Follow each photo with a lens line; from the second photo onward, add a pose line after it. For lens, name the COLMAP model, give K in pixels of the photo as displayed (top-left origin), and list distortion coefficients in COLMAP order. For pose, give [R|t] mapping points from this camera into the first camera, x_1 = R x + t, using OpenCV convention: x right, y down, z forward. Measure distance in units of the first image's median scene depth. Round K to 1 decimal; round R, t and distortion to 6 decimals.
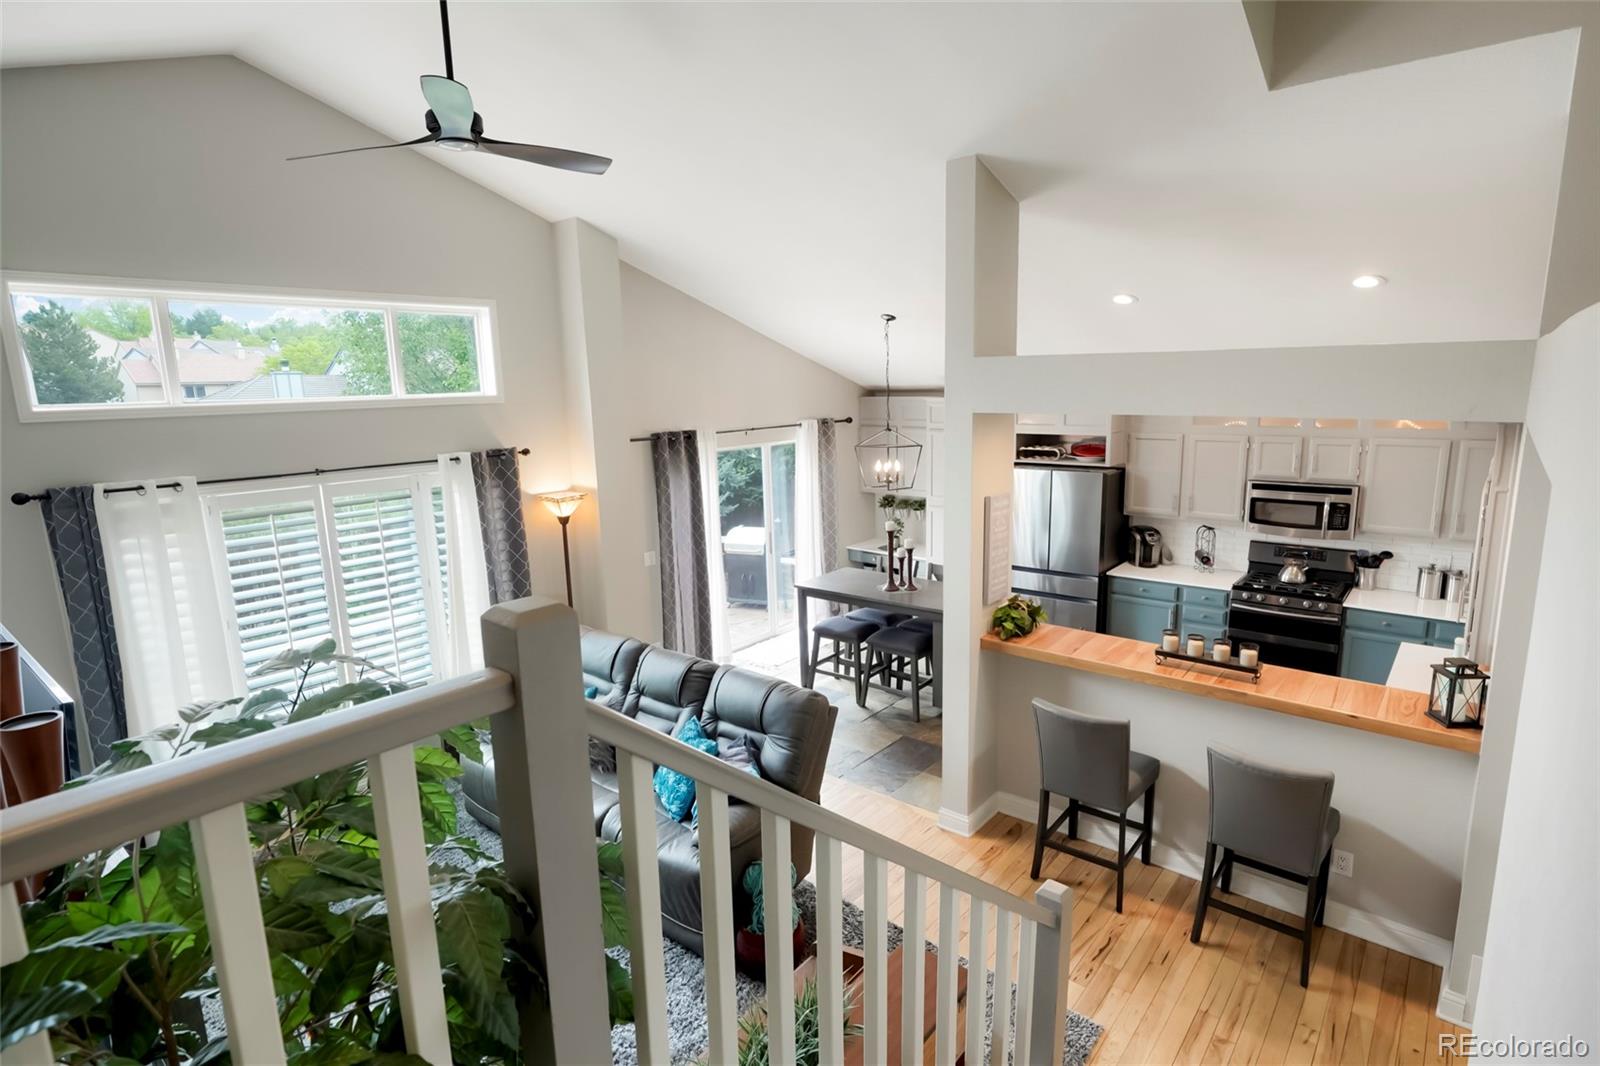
lens RADIAL K [[824.7, 0, 800.0], [0, 824.7, 533.0], [0, 0, 1]] dist [-0.003002, -0.000206]
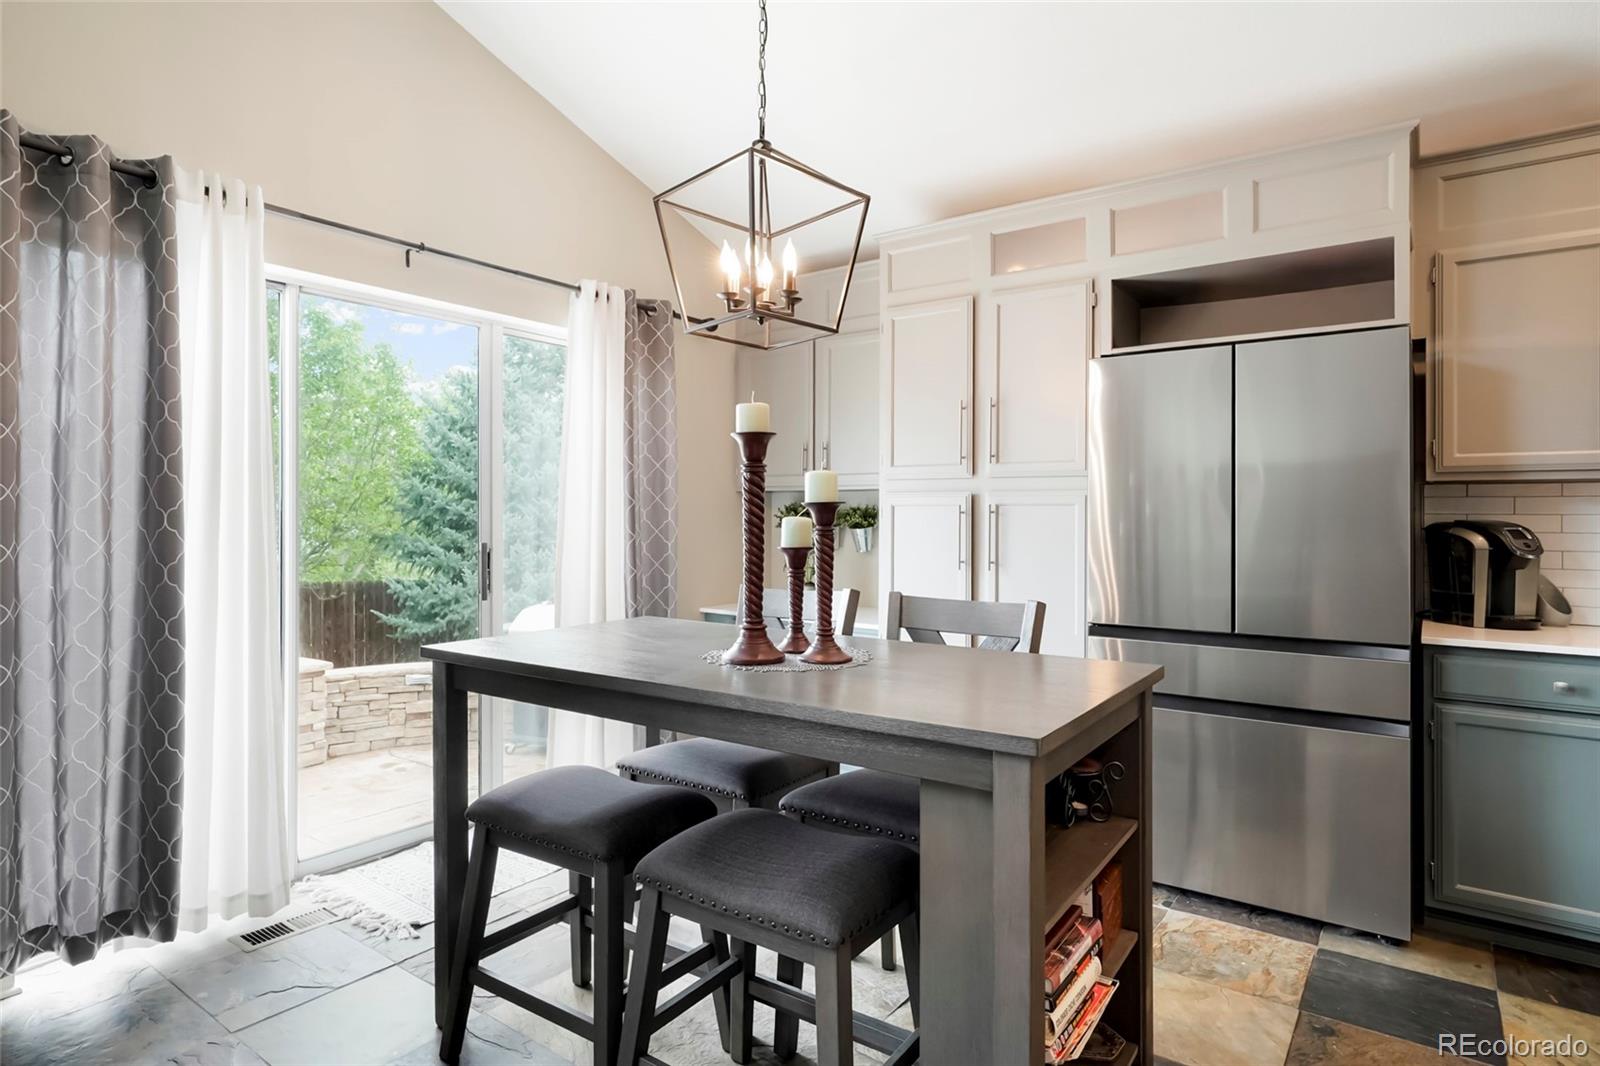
lens RADIAL K [[890.5, 0, 796.9], [0, 890.5, 508.9], [0, 0, 1]] dist [0.000828, 0.000410]
pose [[0.997387, 0.028689, 0.066298, 0.101544], [-0.015385, 0.981062, -0.193079, 0.074302], [-0.070582, 0.191555, 0.978941, 0.694418]]
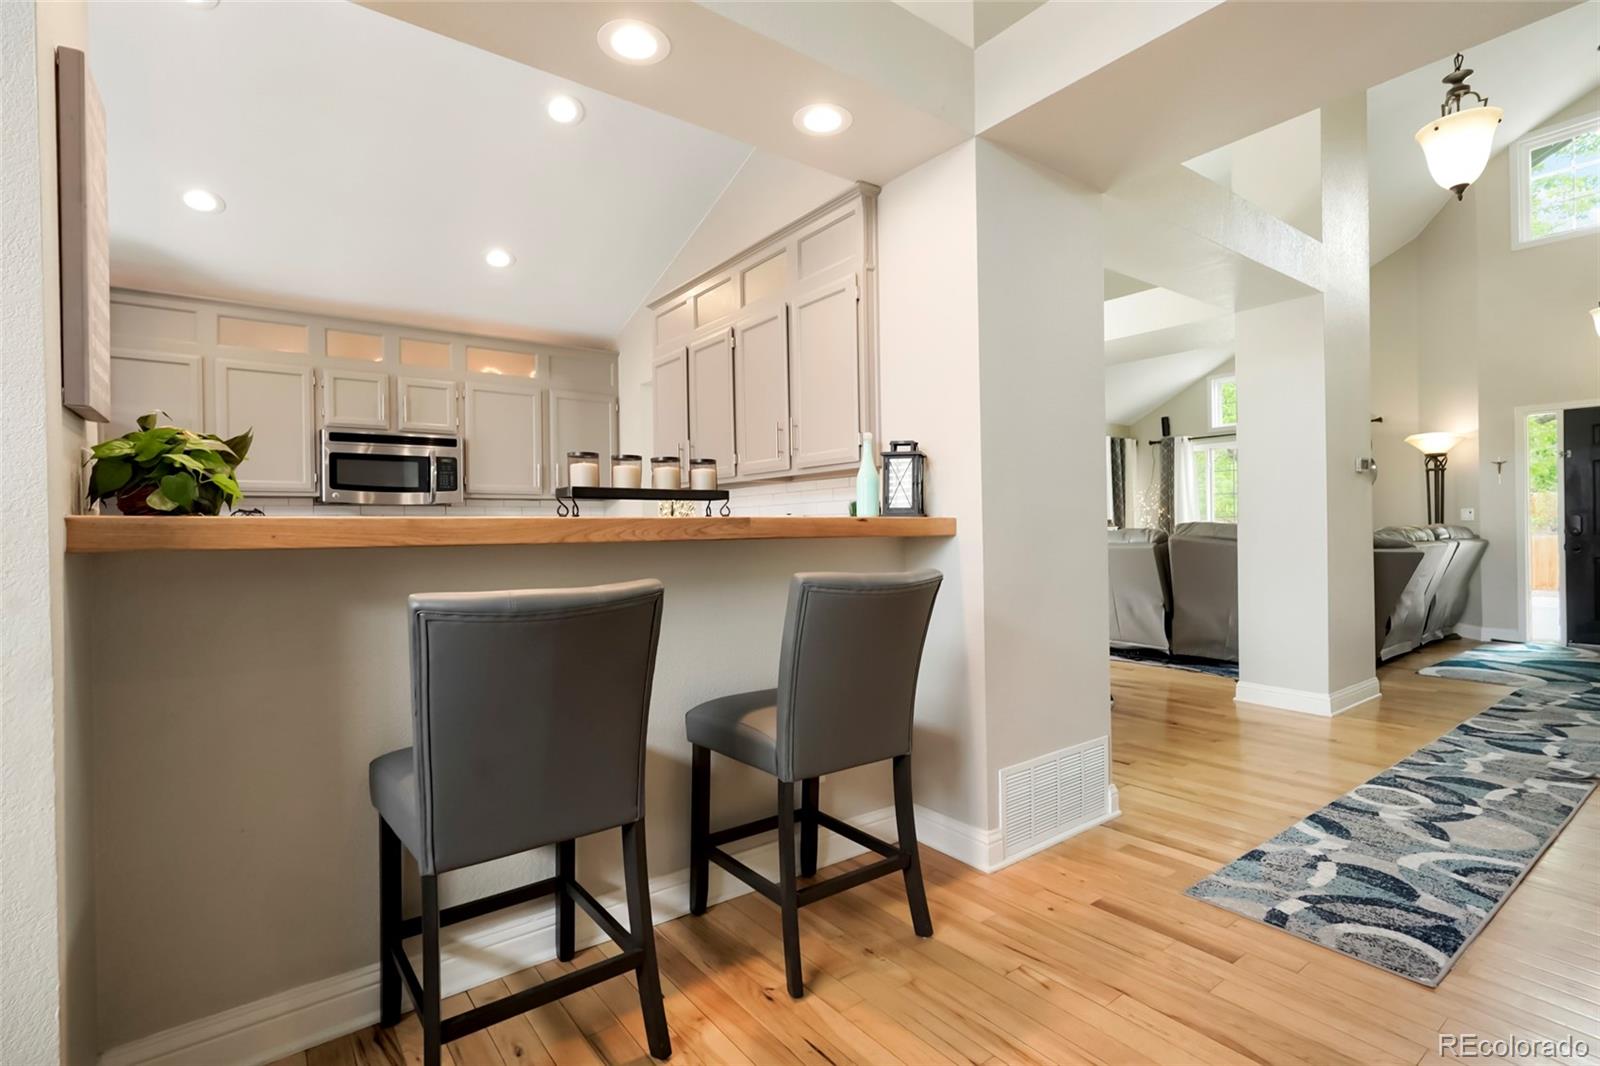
lens RADIAL K [[758.2, 0, 806.6], [0, 758.2, 530.8], [0, 0, 1]] dist [-0.000568, -0.000023]
pose [[0.228928, 0.017566, 0.973285, 0.009959], [0.188284, 0.980157, -0.061977, 0.135195], [-0.955061, 0.197442, 0.221078, 0.464965]]
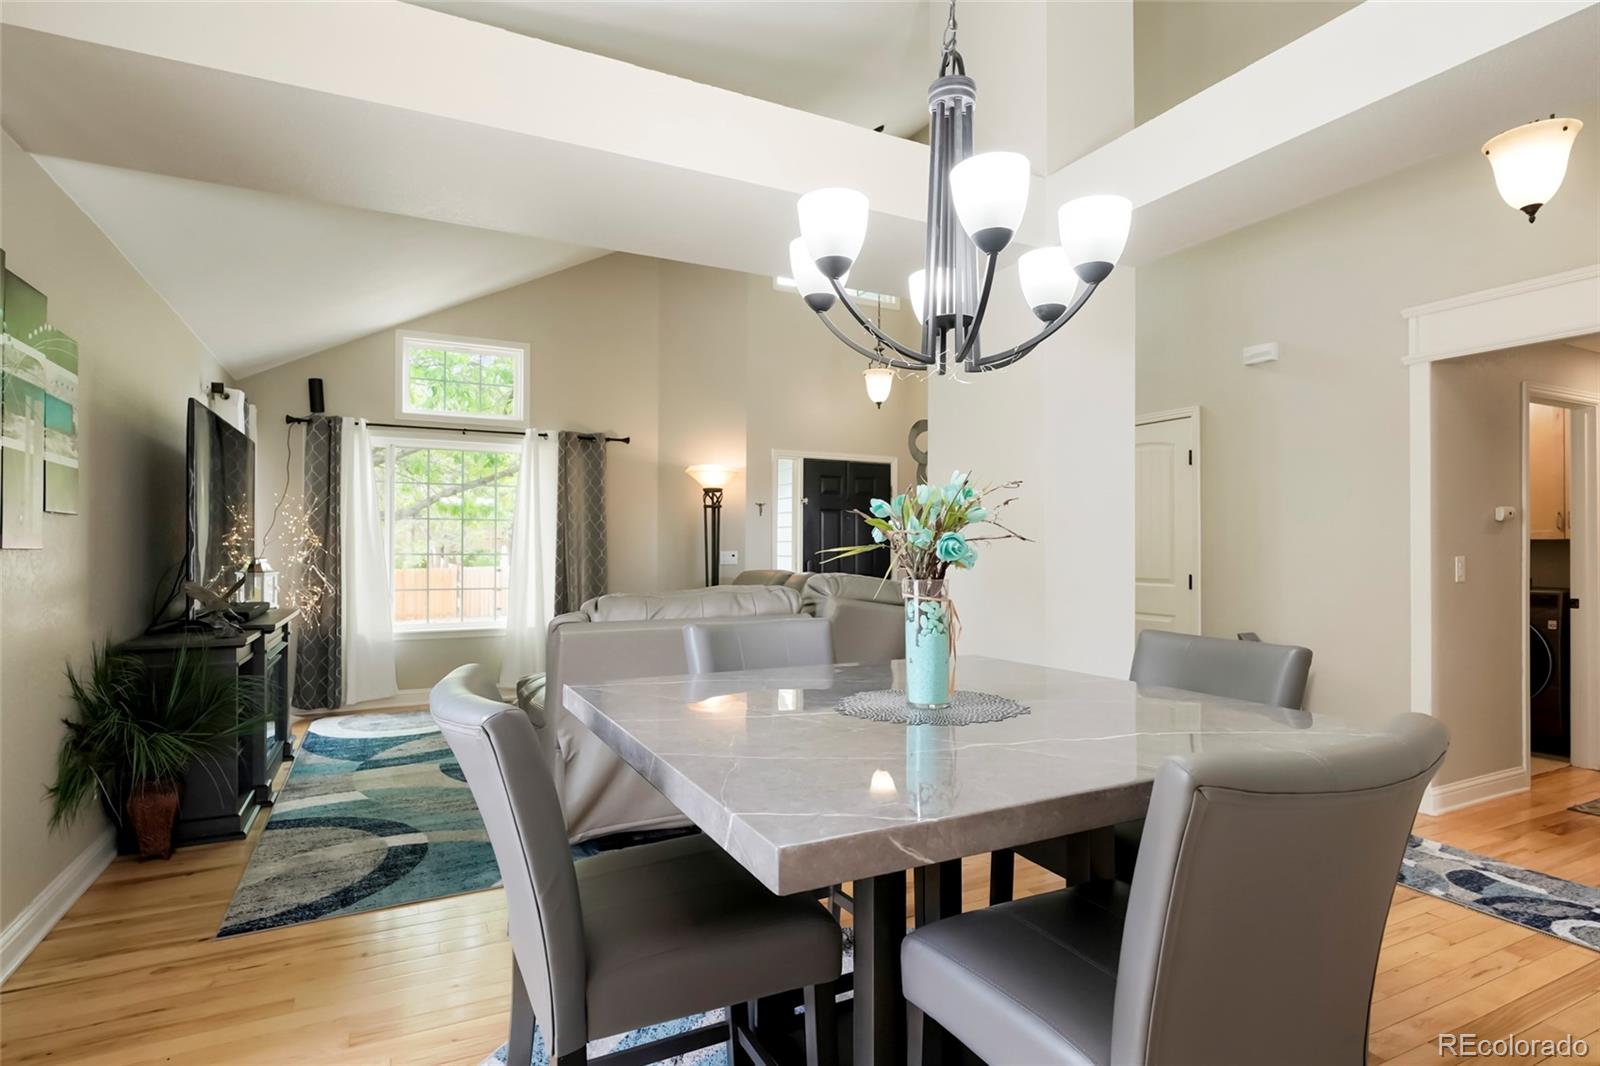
lens RADIAL K [[832.1, 0, 816.4], [0, 832.1, 546.5], [0, 0, 1]] dist [-0.003452, 0.000080]
pose [[-0.916476, 0.024407, 0.399344, 0.703803], [0.094652, 0.983030, 0.157142, 0.051778], [-0.388732, 0.181816, -0.903233, 0.723701]]
